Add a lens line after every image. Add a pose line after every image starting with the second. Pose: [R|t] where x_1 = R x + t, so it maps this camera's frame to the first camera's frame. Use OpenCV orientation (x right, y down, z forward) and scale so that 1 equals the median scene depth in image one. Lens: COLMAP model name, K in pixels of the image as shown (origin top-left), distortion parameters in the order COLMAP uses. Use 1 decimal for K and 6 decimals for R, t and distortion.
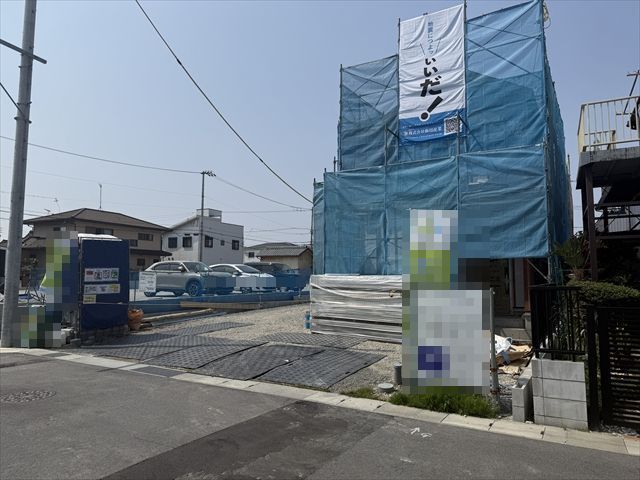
lens RADIAL K [[449.1, 0, 316.9], [0, 449.1, 241.5], [0, 0, 1]] dist [0.049600, -0.048253]
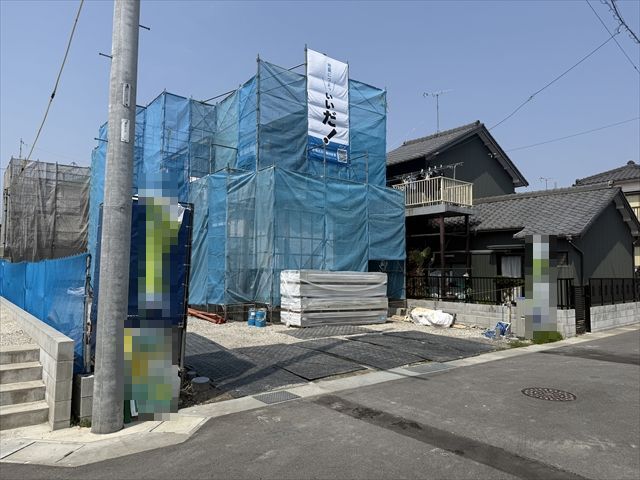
lens RADIAL K [[449.1, 0, 313.8], [0, 449.1, 242.7], [0, 0, 1]] dist [0.049600, -0.048253]
pose [[0.361198, 0.063515, 0.930324, -0.892506], [-0.079680, 0.996131, -0.037072, 0.045214], [-0.929079, -0.060738, 0.364861, 0.577618]]
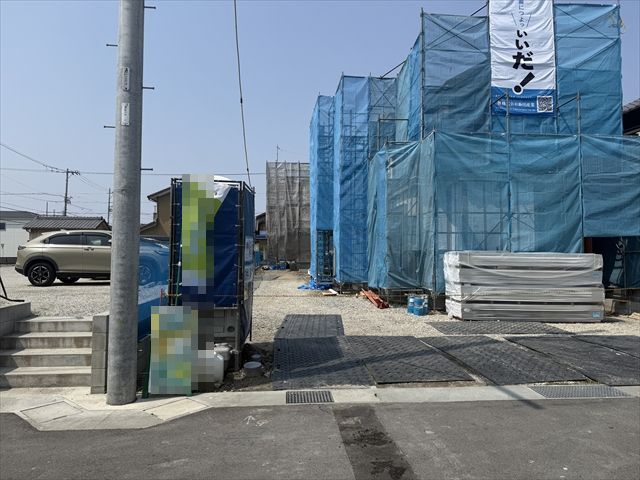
lens RADIAL K [[449.1, 0, 312.9], [0, 449.1, 238.5], [0, 0, 1]] dist [0.049600, -0.048253]
pose [[0.815245, 0.022198, 0.578691, -0.686709], [-0.044654, 0.998700, 0.024598, 0.039713], [-0.577393, -0.045894, 0.815176, 0.448903]]
